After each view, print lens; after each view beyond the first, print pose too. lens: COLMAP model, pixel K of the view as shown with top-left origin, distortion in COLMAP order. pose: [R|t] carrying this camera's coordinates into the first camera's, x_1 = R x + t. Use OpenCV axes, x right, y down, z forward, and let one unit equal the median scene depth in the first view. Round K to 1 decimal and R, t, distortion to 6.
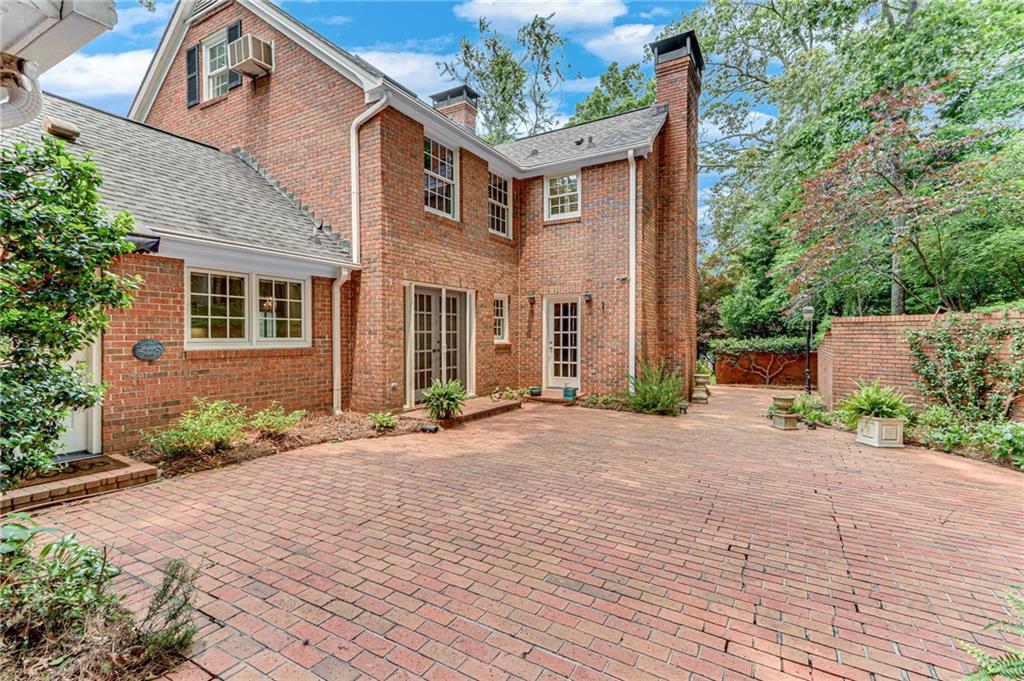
lens RADIAL K [[472.3, 0, 501.9], [0, 472.3, 341.2], [0, 0, 1]] dist [0.022368, 0.000094]
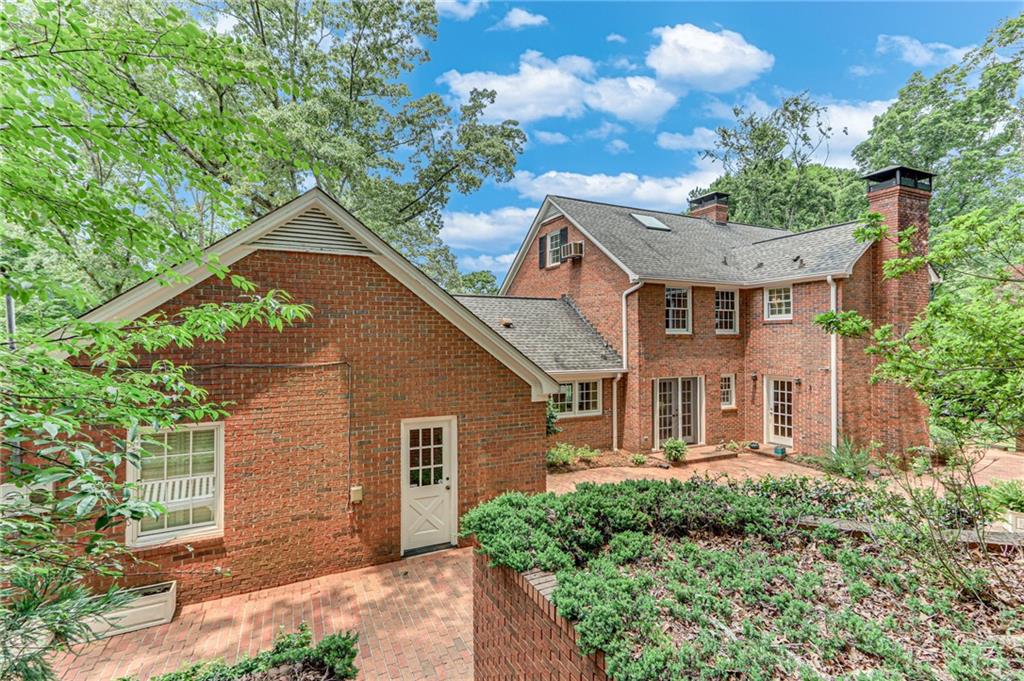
lens RADIAL K [[472.3, 0, 501.9], [0, 472.3, 341.2], [0, 0, 1]] dist [0.022368, 0.000094]
pose [[0.831736, -0.001773, -0.555169, 0.257191], [-0.001584, 0.999983, -0.005566, -0.214103], [0.555169, 0.005509, 0.831719, -0.649152]]
